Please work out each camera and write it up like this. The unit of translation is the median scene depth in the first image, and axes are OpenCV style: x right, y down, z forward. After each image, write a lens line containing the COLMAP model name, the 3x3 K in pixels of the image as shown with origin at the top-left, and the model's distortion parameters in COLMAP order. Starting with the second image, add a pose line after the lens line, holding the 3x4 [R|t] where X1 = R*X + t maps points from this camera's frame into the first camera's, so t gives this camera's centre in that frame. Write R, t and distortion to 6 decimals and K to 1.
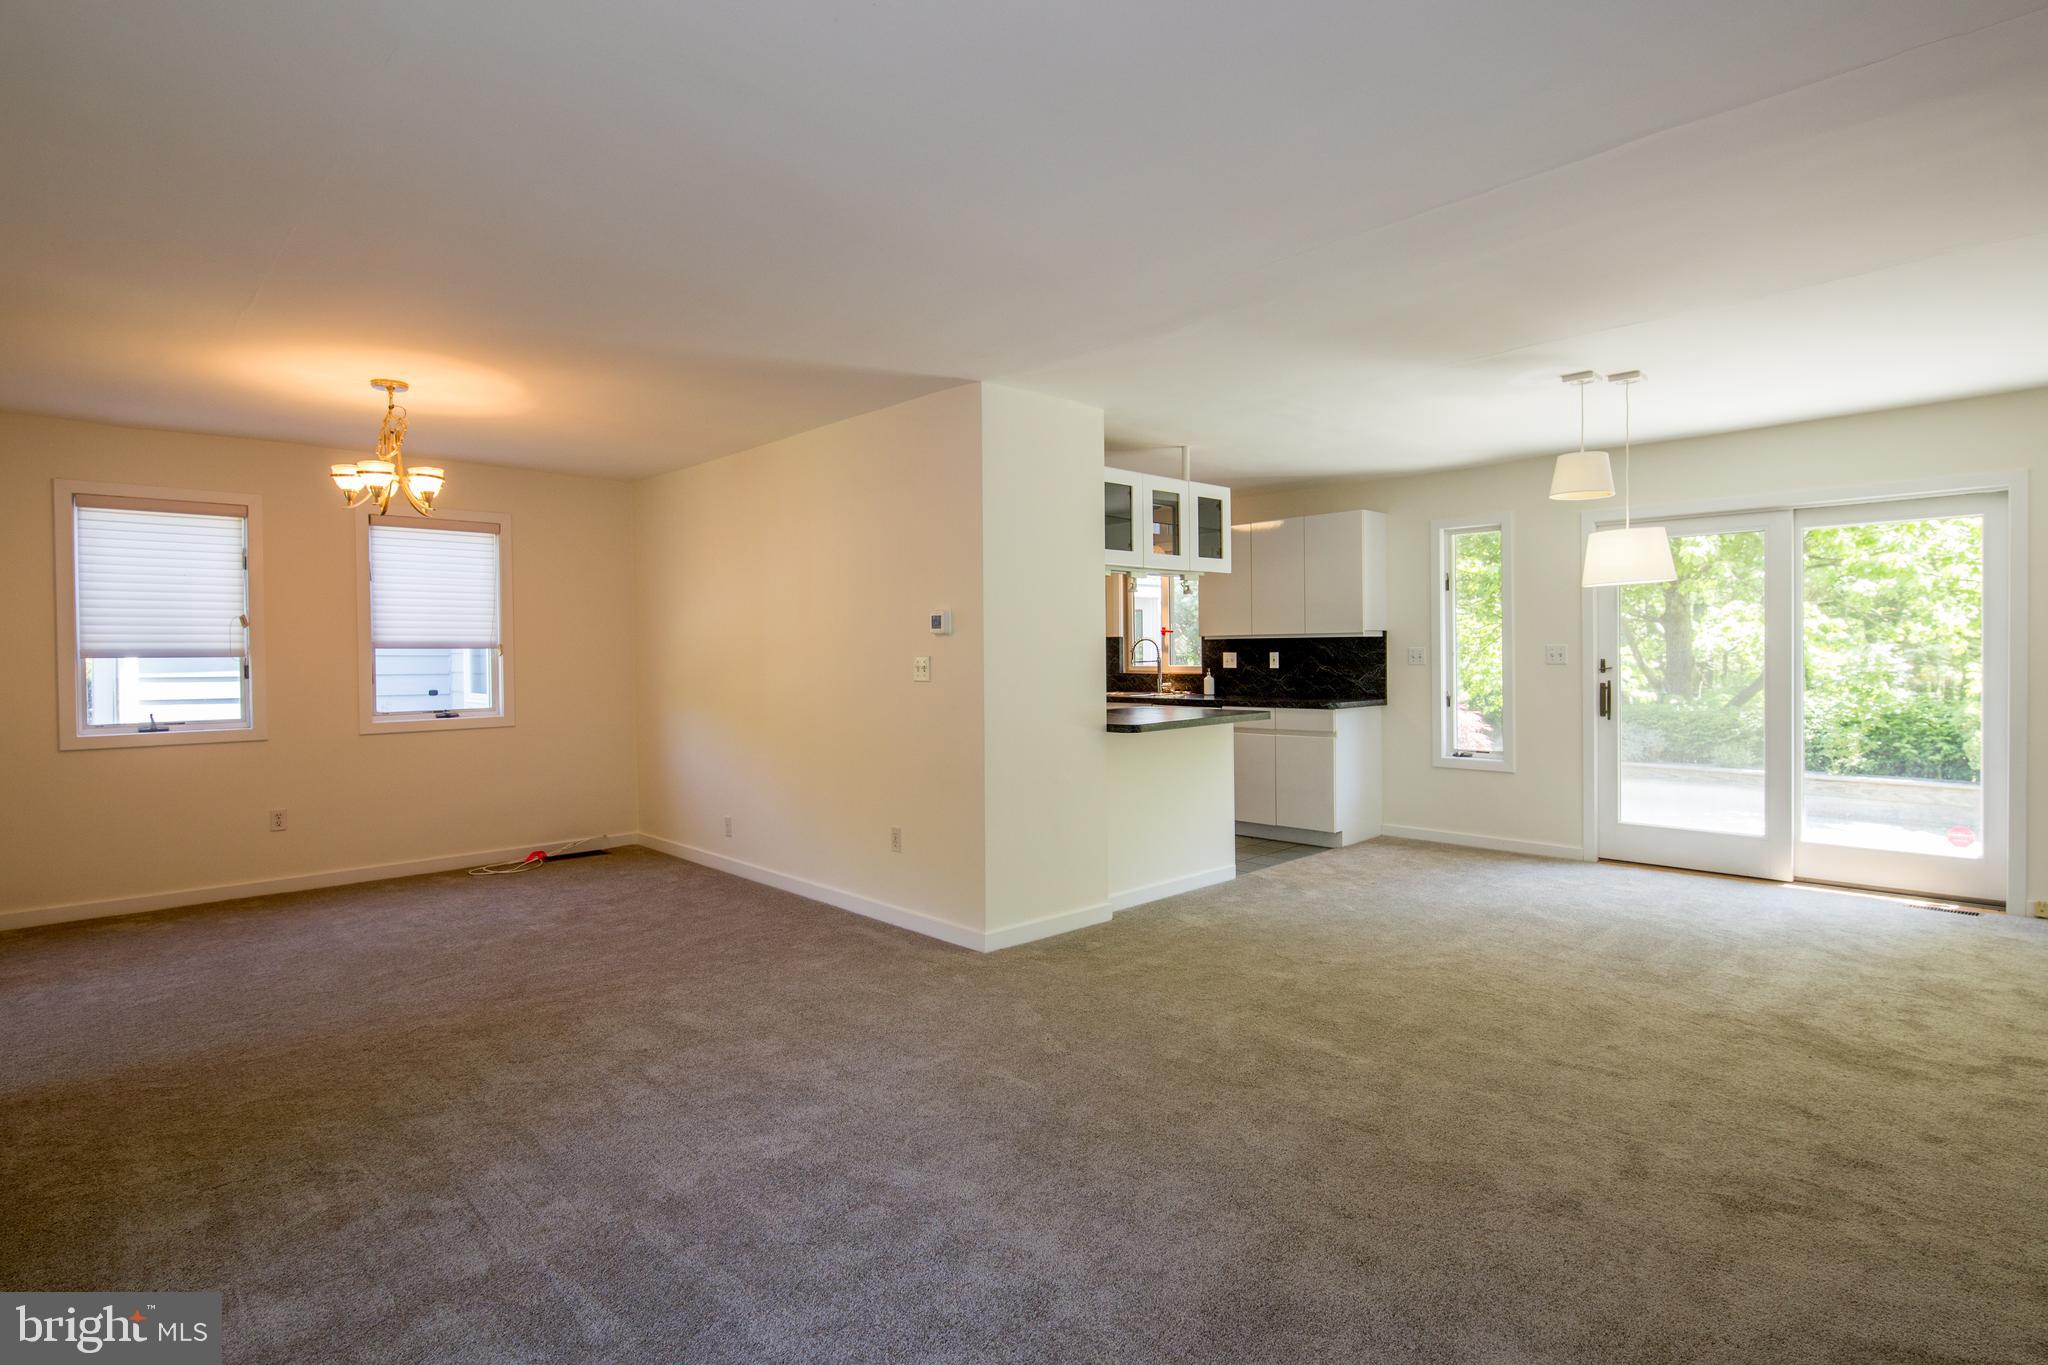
lens RADIAL K [[1017.0, 0, 1024.3], [0, 1017.0, 670.2], [0, 0, 1]] dist [-0.006550, -0.000185]
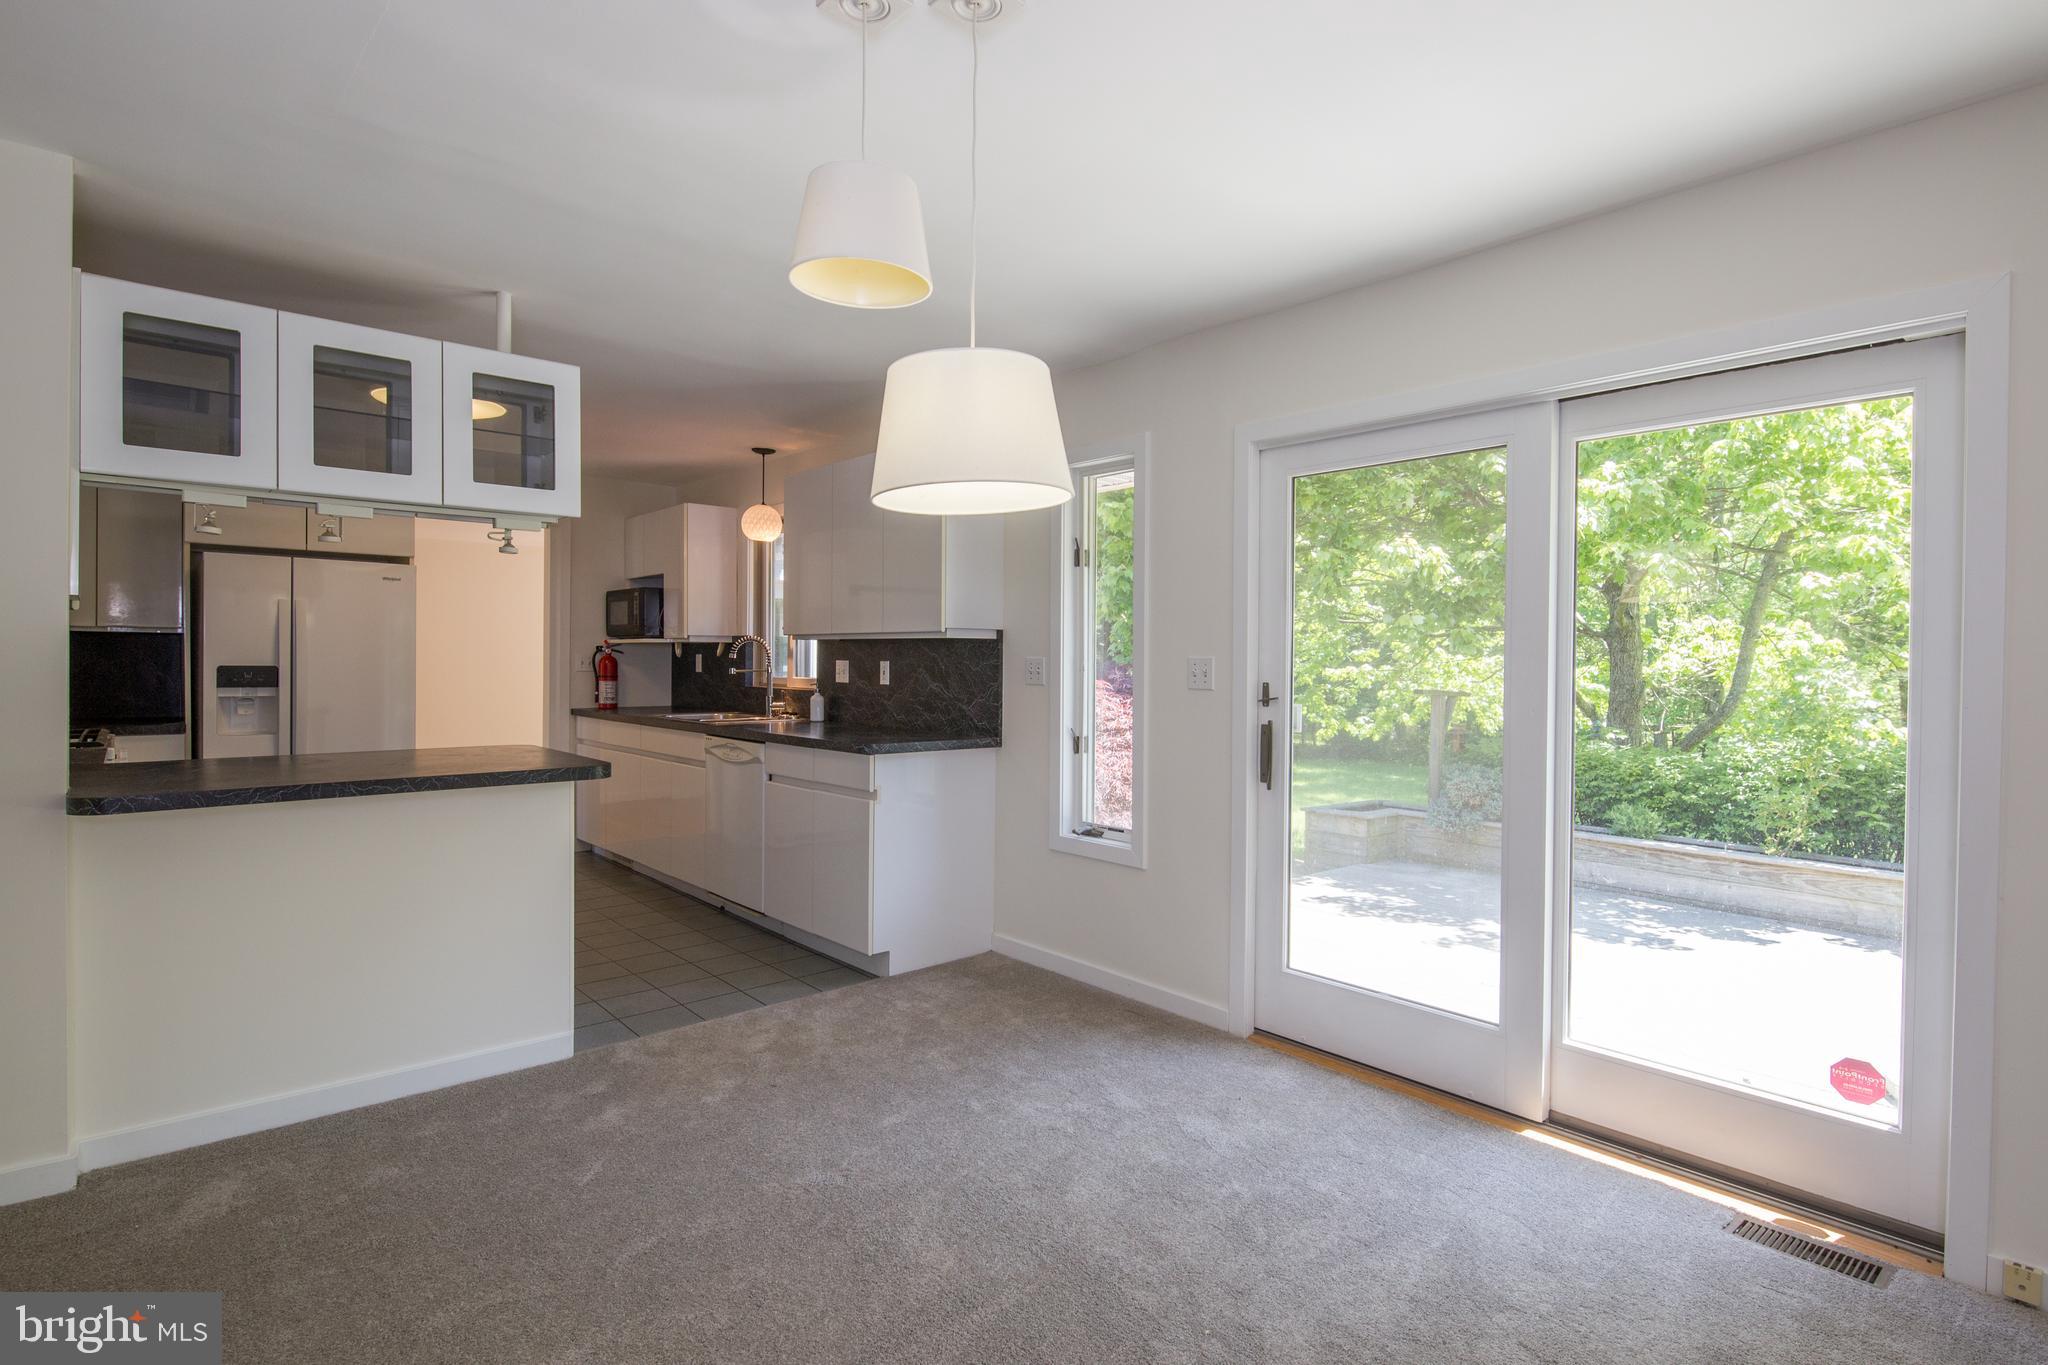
lens RADIAL K [[1015.3, 0, 1018.8], [0, 1015.3, 675.1], [0, 0, 1]] dist [-0.002755, -0.001529]
pose [[0.999237, 0.021246, -0.032776, 0.451152], [-0.021370, 0.999766, -0.003414, -0.010126], [0.032696, 0.004111, 0.999457, 0.424880]]
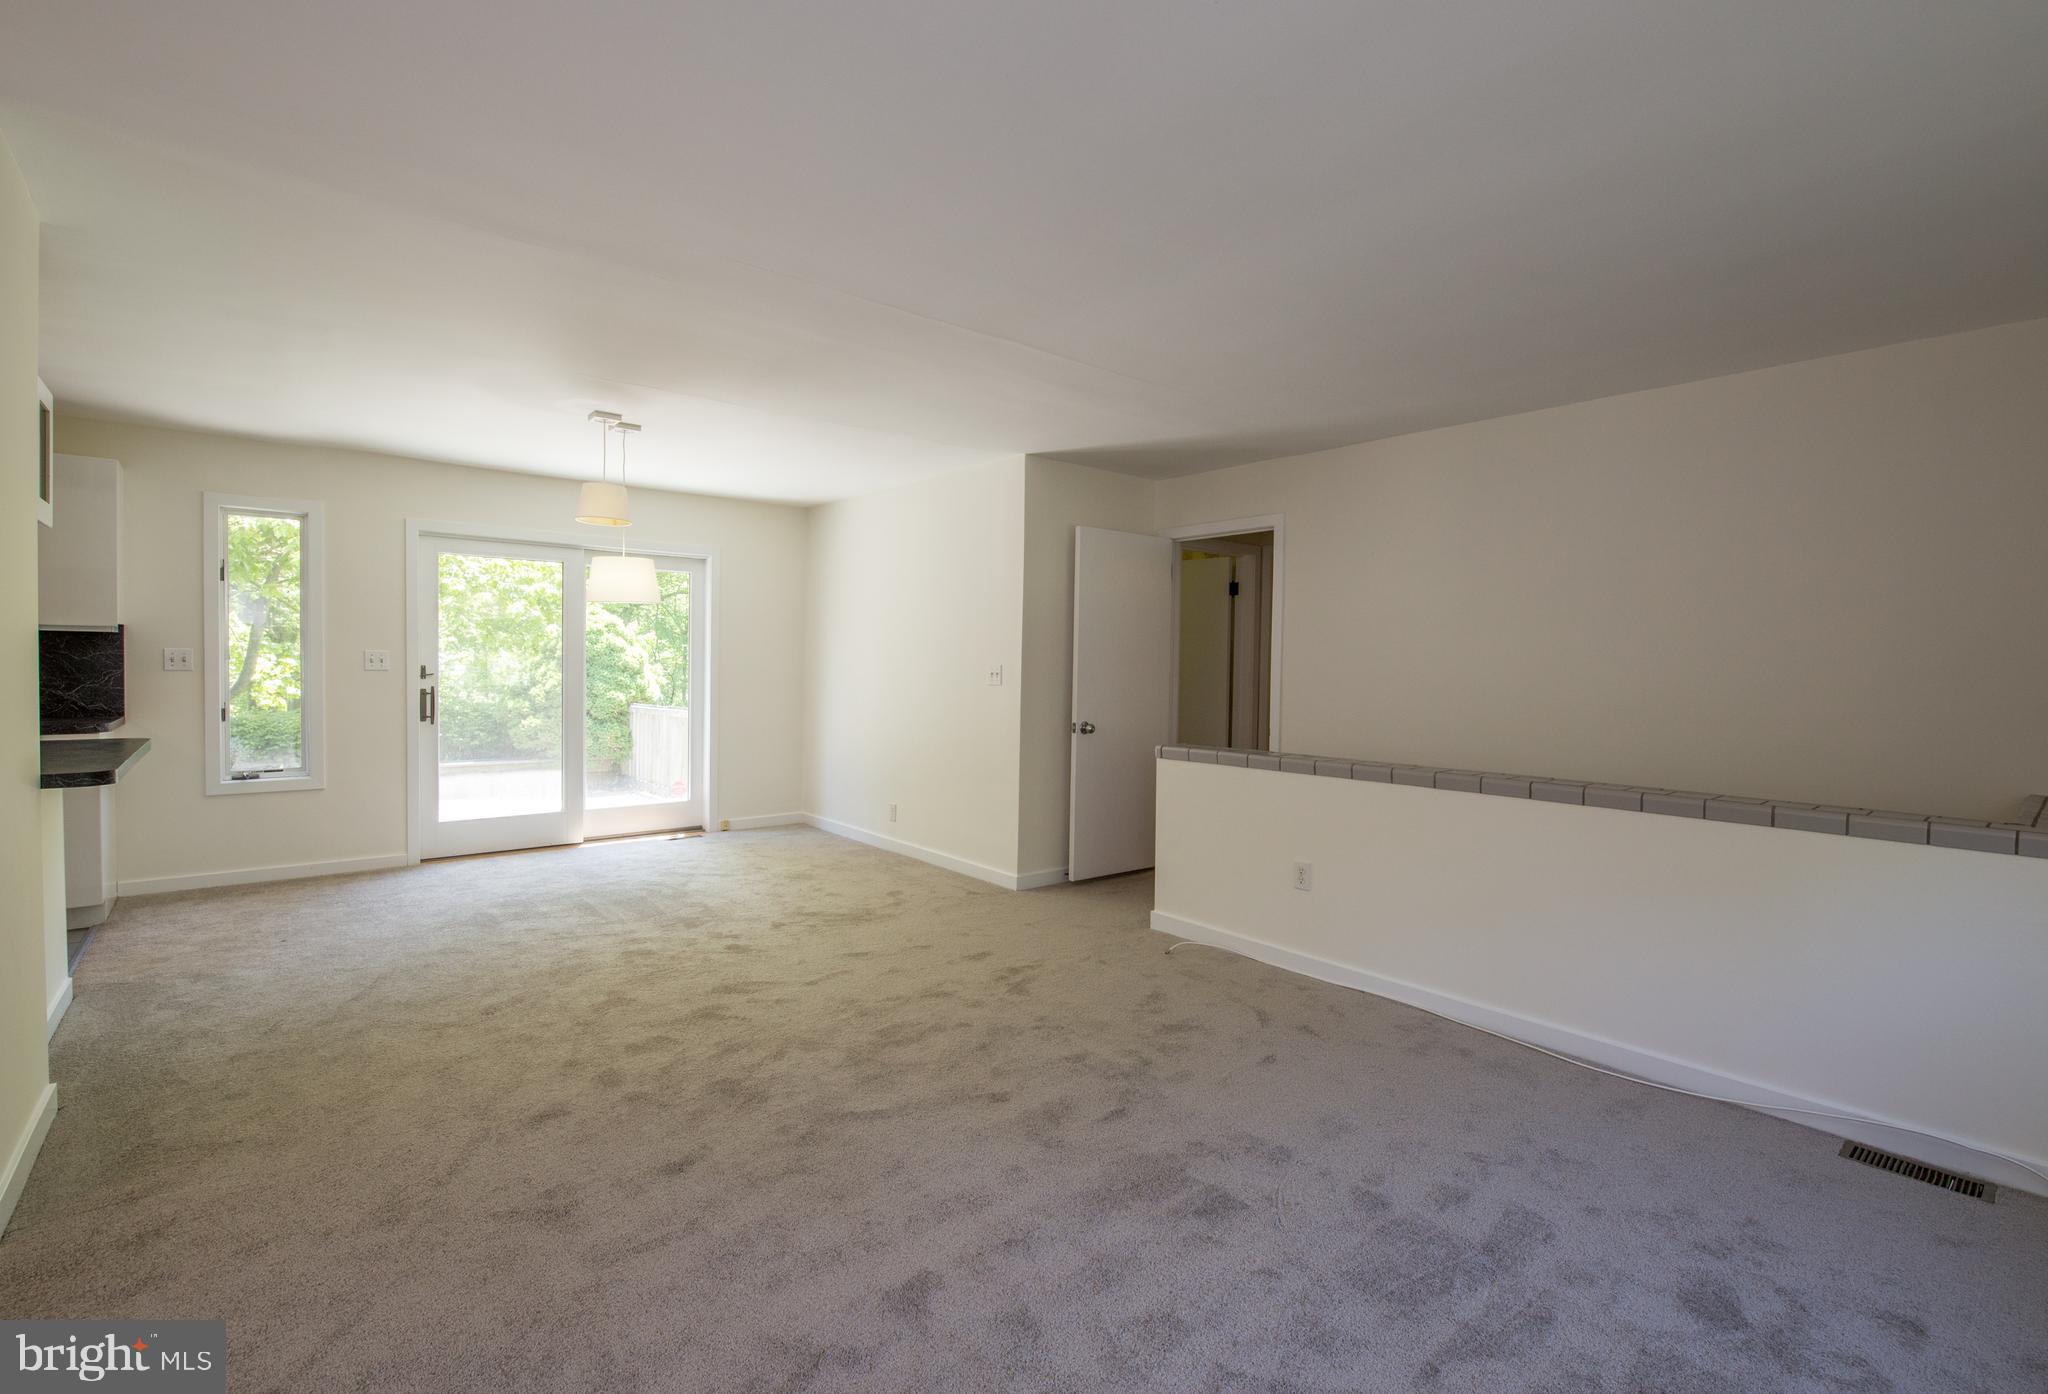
lens RADIAL K [[923.3, 0, 1023.3], [0, 923.3, 682.2], [0, 0, 1]] dist [-0.020944, -0.000815]
pose [[0.061546, -0.010280, 0.998051, -0.317565], [0.001778, 0.999946, 0.010190, -0.002466], [-0.998103, 0.001148, 0.061561, 0.338753]]
